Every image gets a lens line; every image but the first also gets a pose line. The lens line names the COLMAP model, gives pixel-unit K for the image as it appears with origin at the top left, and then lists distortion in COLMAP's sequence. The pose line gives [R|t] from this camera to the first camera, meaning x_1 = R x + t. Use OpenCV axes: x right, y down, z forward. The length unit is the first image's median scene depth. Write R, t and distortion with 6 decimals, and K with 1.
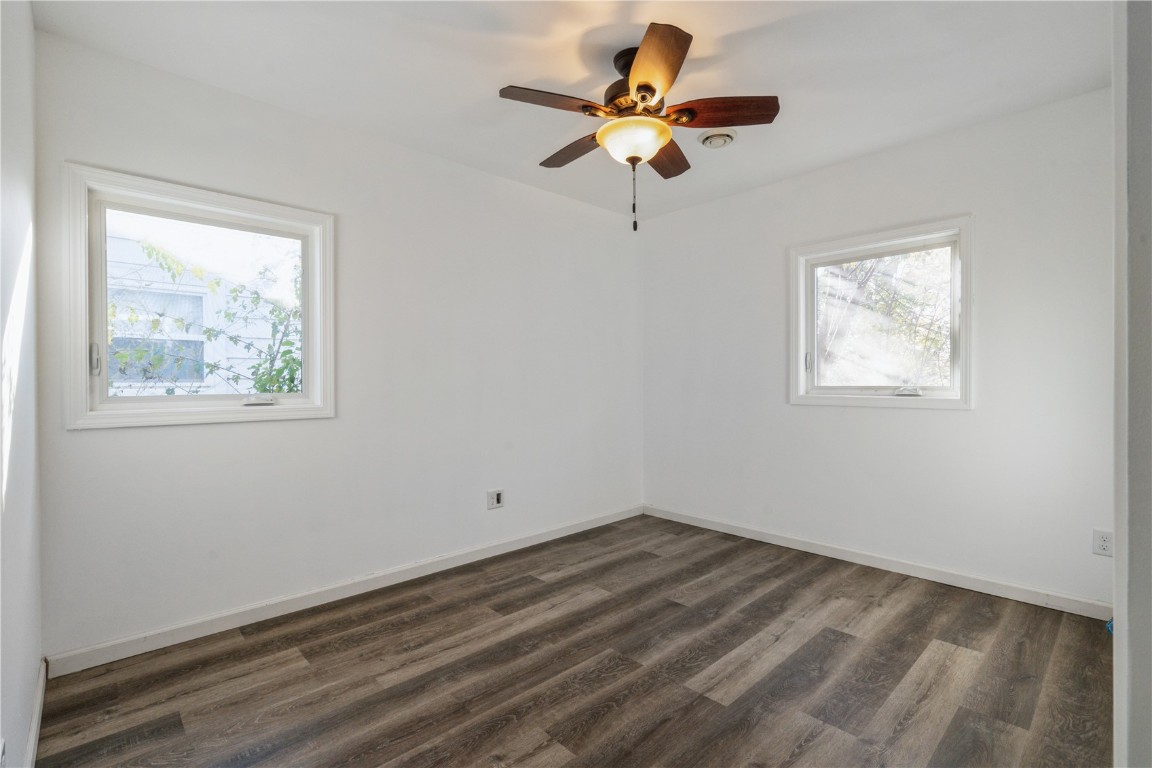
lens RADIAL K [[521.6, 0, 579.7], [0, 521.6, 382.3], [0, 0, 1]] dist [0.003420, 0.001329]
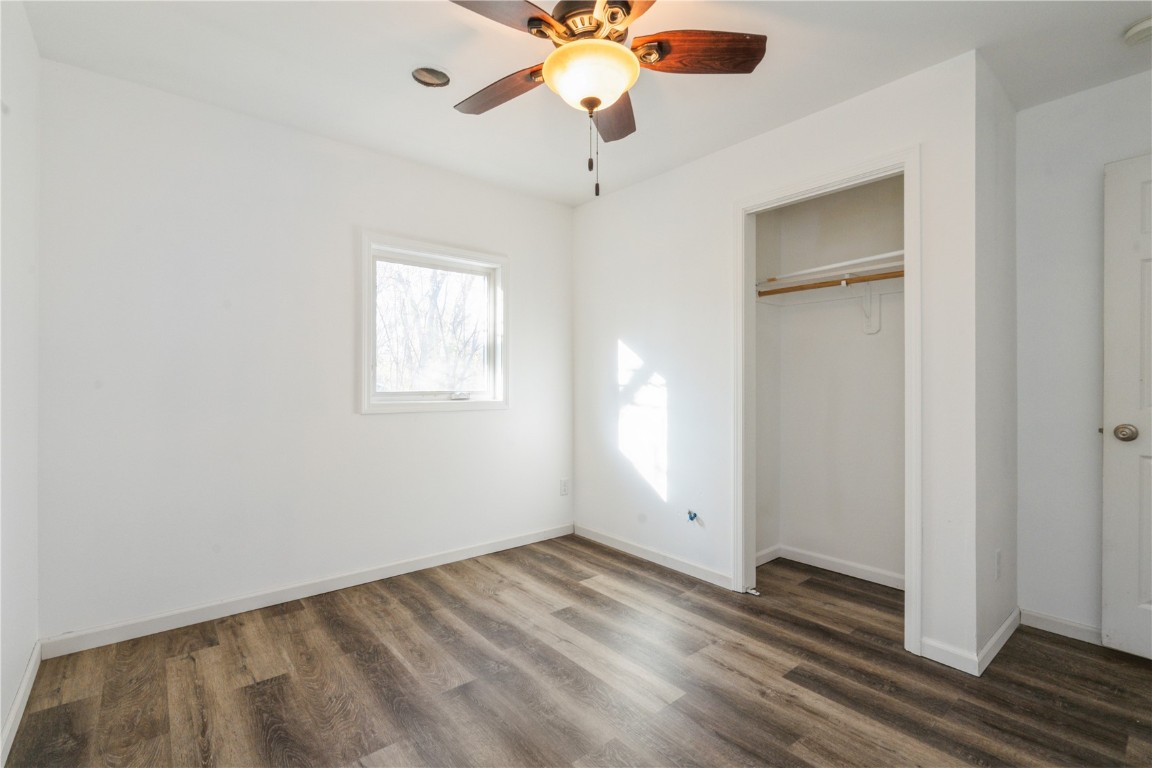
lens RADIAL K [[521.6, 0, 570.4], [0, 521.6, 387.0], [0, 0, 1]] dist [0.003420, 0.001329]
pose [[0.065625, 0.002543, 0.997841, -0.905875], [0.003031, 0.999992, -0.002748, 0.004427], [-0.997840, 0.003205, 0.065617, 1.328497]]
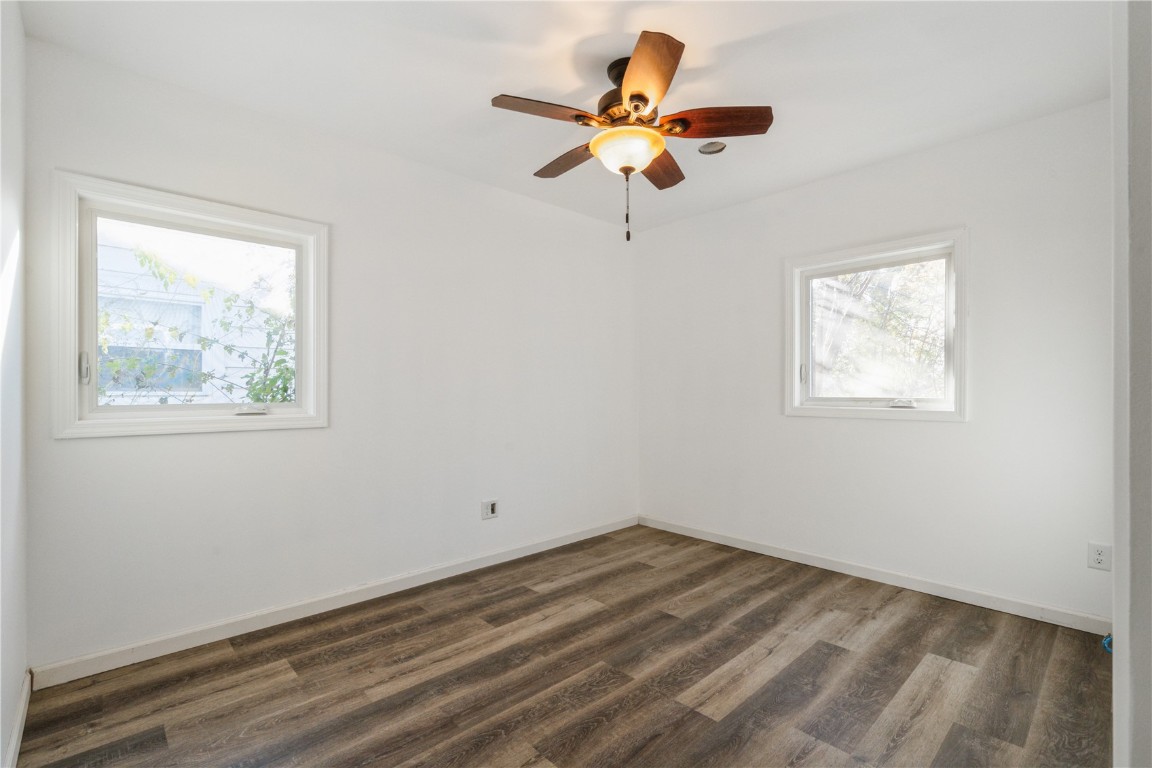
lens RADIAL K [[521.6, 0, 574.7], [0, 521.6, 390.5], [0, 0, 1]] dist [0.003420, 0.001329]
pose [[0.999992, 0.003930, 0.000387, 0.003511], [-0.003928, 0.999982, -0.004638, -0.000147], [-0.000406, 0.004636, 0.999989, 0.004451]]
